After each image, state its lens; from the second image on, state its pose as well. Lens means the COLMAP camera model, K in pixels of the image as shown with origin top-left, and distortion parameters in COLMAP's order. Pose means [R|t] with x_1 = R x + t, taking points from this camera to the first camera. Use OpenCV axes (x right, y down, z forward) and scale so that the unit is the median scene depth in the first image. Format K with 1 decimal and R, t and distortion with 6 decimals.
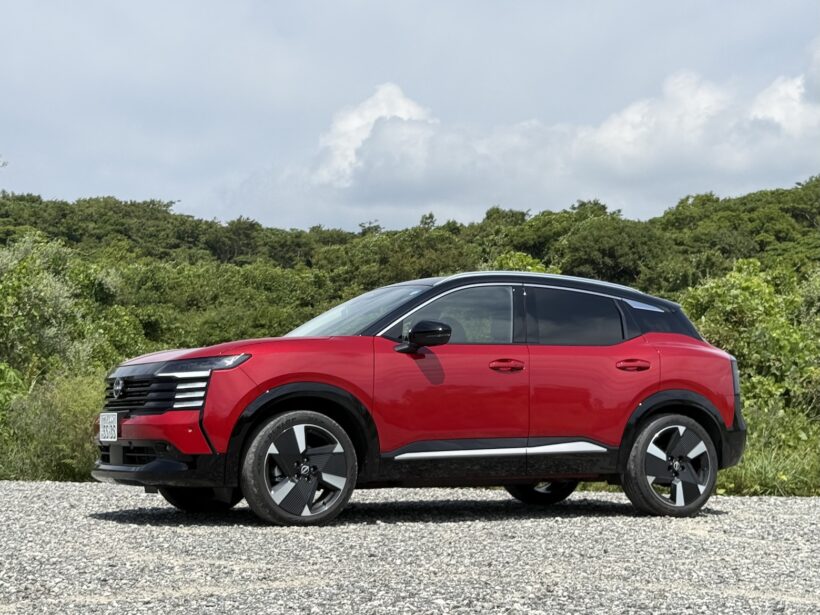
lens RADIAL K [[1510.0, 0, 399.0], [0, 1510.0, 307.4], [0, 0, 1]] dist [0.130626, -0.054532]
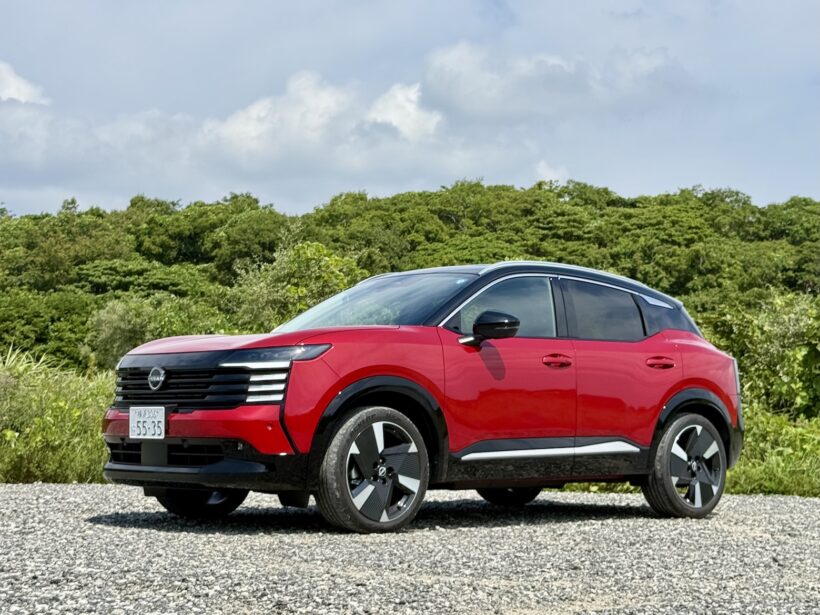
lens RADIAL K [[1510.0, 0, 399.0], [0, 1510.0, 307.4], [0, 0, 1]] dist [0.130626, -0.054532]
pose [[0.967922, 0.026696, 0.249830, -0.246328], [-0.027862, 0.999611, 0.001130, 0.006122], [-0.249703, -0.008055, 0.968289, 0.099450]]
